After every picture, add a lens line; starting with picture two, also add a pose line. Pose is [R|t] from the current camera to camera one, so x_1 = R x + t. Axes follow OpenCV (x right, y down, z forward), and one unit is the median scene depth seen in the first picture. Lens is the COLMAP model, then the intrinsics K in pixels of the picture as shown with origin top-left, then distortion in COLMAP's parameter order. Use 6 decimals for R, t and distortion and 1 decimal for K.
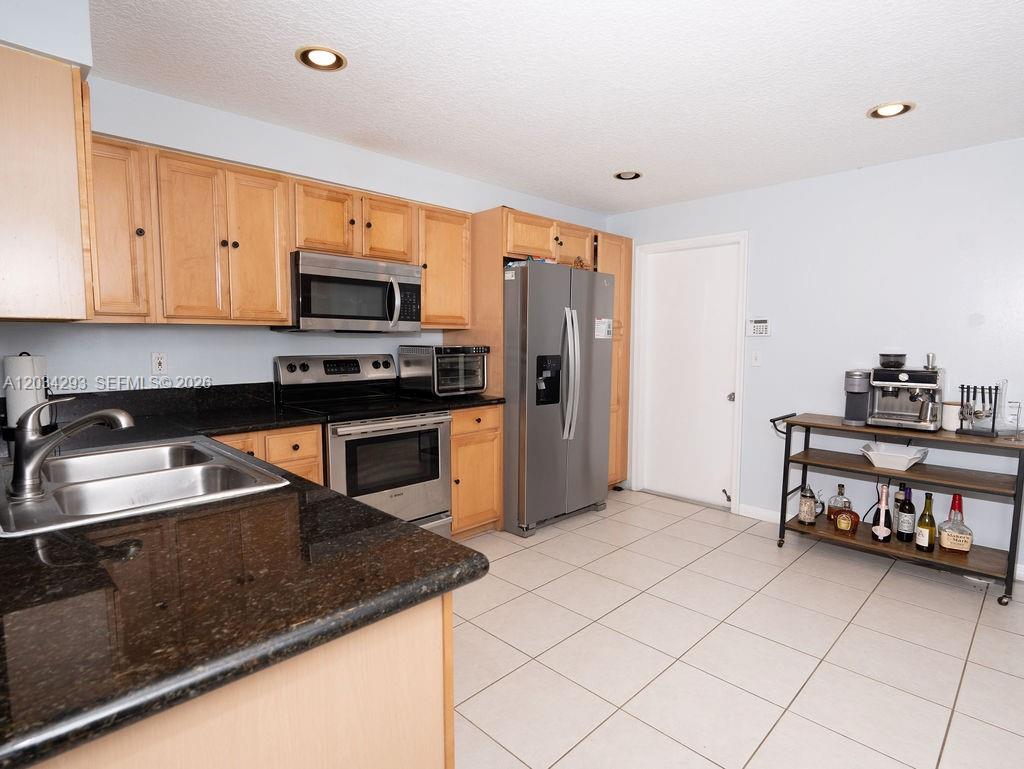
lens RADIAL K [[527.3, 0, 512.0], [0, 527.3, 384.5], [0, 0, 1]] dist [0.001379, -0.000430]
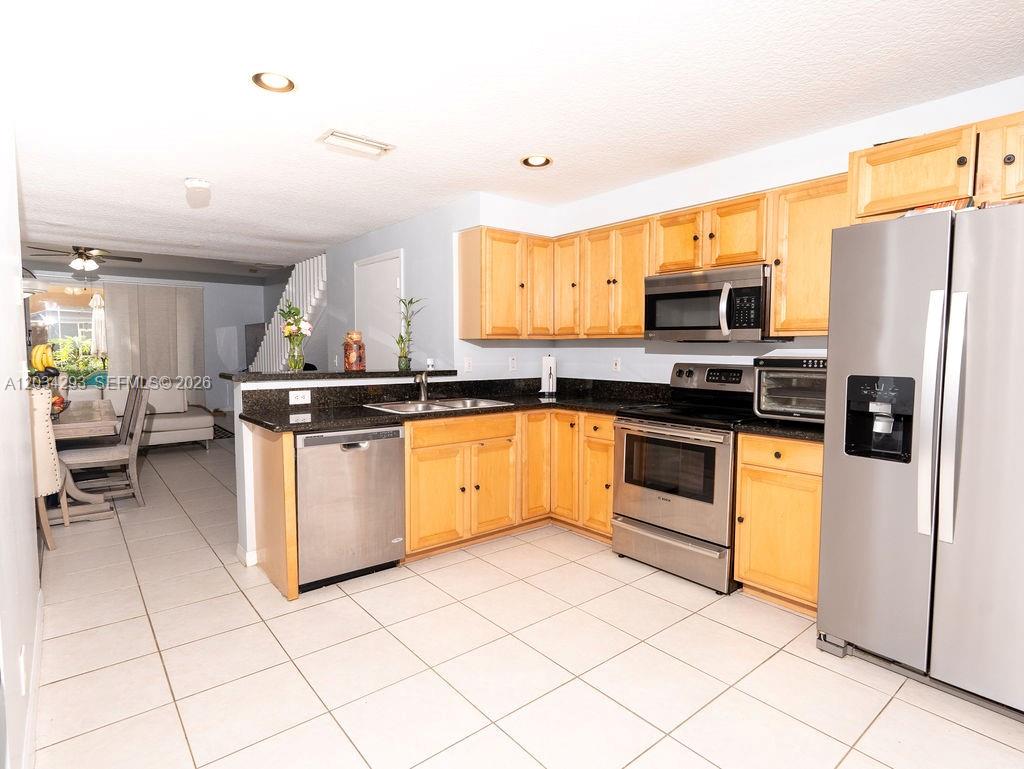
lens RADIAL K [[527.3, 0, 512.0], [0, 527.3, 384.5], [0, 0, 1]] dist [0.001379, -0.000430]
pose [[-0.059321, 0.067479, -0.995956, 0.761470], [-0.092526, 0.993046, 0.072793, -0.056920], [0.993942, 0.096470, -0.052665, 0.690988]]
